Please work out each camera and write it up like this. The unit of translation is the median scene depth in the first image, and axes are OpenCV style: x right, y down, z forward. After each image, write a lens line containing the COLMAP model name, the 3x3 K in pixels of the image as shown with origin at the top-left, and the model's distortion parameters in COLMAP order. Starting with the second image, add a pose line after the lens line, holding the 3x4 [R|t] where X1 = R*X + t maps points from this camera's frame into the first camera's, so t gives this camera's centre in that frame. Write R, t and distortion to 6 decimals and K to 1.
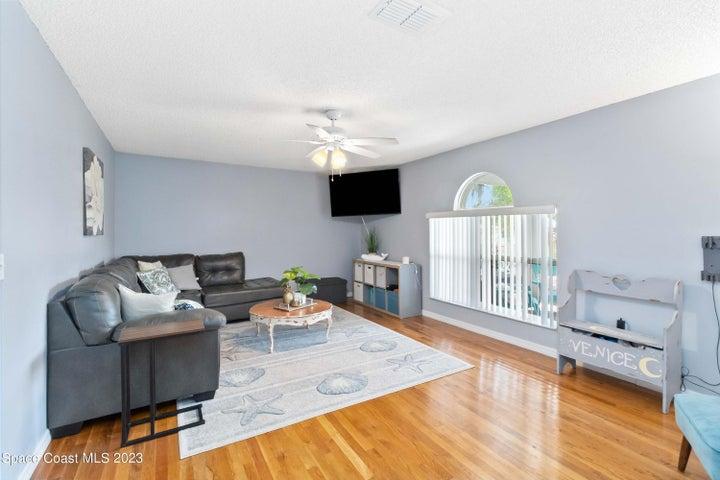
lens RADIAL K [[330.5, 0, 363.8], [0, 330.5, 230.0], [0, 0, 1]] dist [0.000543, -0.000032]
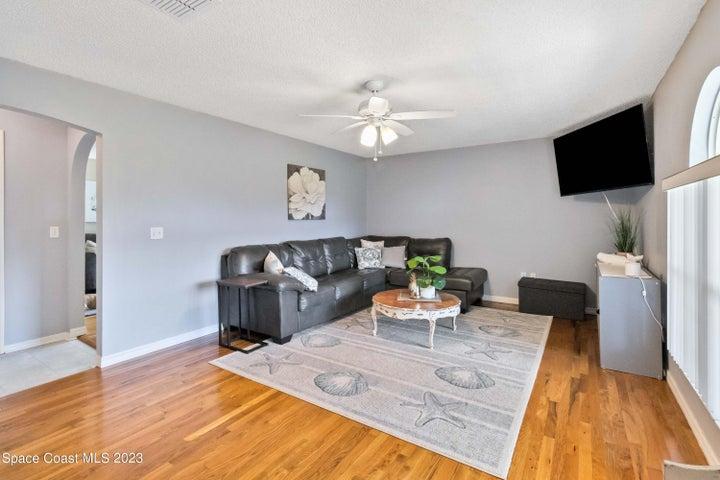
lens RADIAL K [[336.7, 0, 363.3], [0, 336.7, 216.5], [0, 0, 1]] dist [0.001913, -0.000131]
pose [[0.433511, -0.001089, -0.901147, 0.562595], [0.006715, 0.999975, 0.002021, 0.000752], [0.901123, -0.006927, 0.433508, 0.453335]]
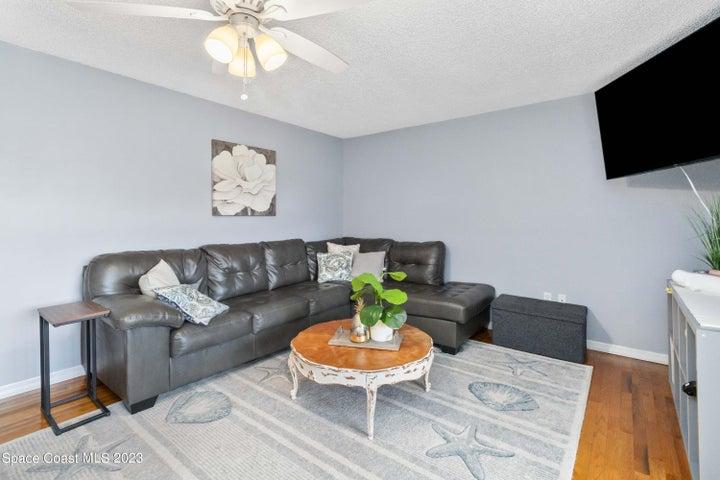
lens RADIAL K [[336.7, 0, 363.3], [0, 336.7, 216.5], [0, 0, 1]] dist [0.001913, -0.000131]
pose [[0.357216, -0.000958, -0.934021, 0.330427], [0.005481, 0.999984, 0.001070, 0.016552], [0.934006, -0.005501, 0.357216, 0.780911]]
